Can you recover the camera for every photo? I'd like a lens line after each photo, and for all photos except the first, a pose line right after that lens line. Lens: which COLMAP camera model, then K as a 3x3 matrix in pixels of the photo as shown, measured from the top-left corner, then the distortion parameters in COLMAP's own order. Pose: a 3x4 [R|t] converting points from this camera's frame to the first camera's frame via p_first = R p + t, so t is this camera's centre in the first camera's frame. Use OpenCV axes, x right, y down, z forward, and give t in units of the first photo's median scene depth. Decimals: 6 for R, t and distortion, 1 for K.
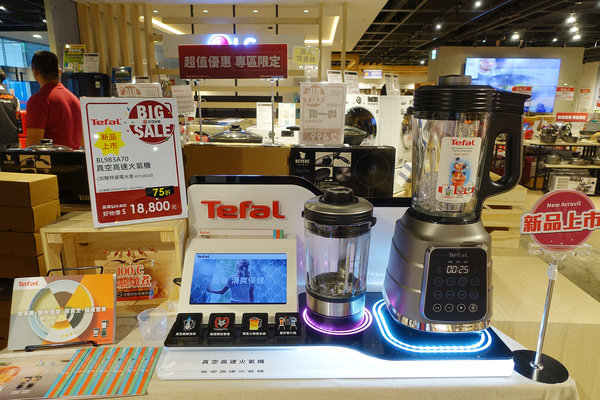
lens RADIAL K [[412.6, 0, 317.3], [0, 412.6, 201.5], [0, 0, 1]] dist [-0.035352, 0.000396]
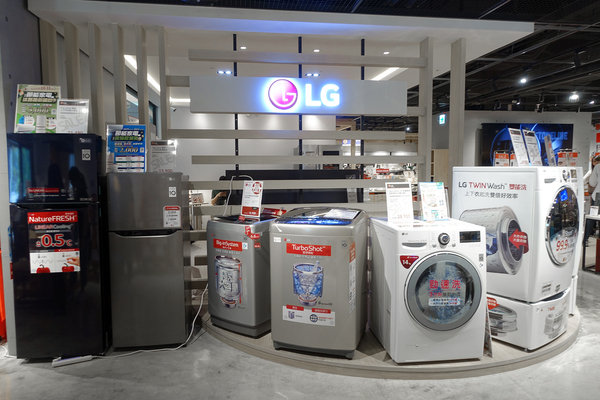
lens RADIAL K [[412.6, 0, 317.3], [0, 412.6, 201.5], [0, 0, 1]] dist [-0.035352, 0.000396]
pose [[0.984686, -0.034507, 0.170886, -0.299185], [0.062283, 0.985157, -0.159955, -0.109976], [-0.162830, 0.168149, 0.972220, 0.395374]]
